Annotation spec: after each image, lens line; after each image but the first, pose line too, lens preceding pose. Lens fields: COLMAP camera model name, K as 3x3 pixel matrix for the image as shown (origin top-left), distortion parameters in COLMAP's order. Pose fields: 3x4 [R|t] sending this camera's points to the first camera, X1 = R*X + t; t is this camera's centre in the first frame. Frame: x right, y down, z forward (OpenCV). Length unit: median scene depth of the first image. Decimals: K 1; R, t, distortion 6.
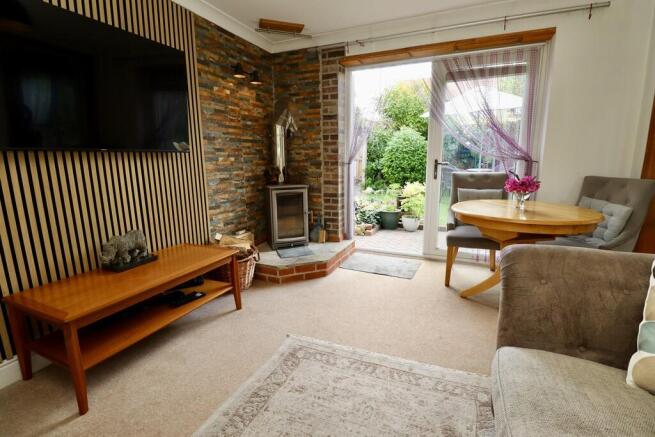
lens RADIAL K [[302.4, 0, 330.4], [0, 302.4, 216.7], [0, 0, 1]] dist [-0.014420, -0.004898]
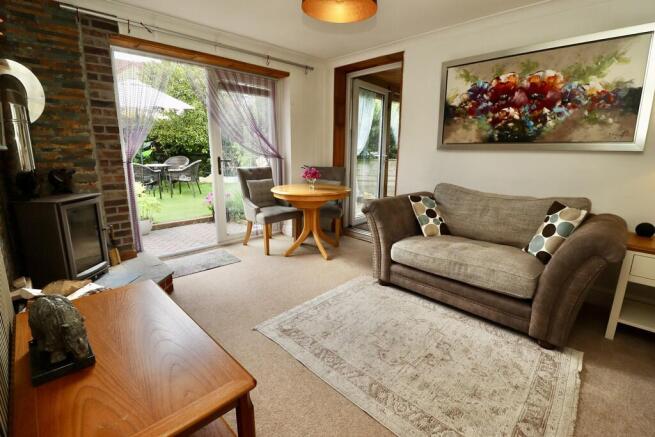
lens RADIAL K [[302.4, 0, 335.6], [0, 302.4, 215.8], [0, 0, 1]] dist [-0.014420, -0.004898]
pose [[0.358870, -0.181775, 0.915516, -0.535709], [0.165807, 0.977669, 0.129121, -0.044189], [-0.918543, 0.105461, 0.380995, 0.176988]]
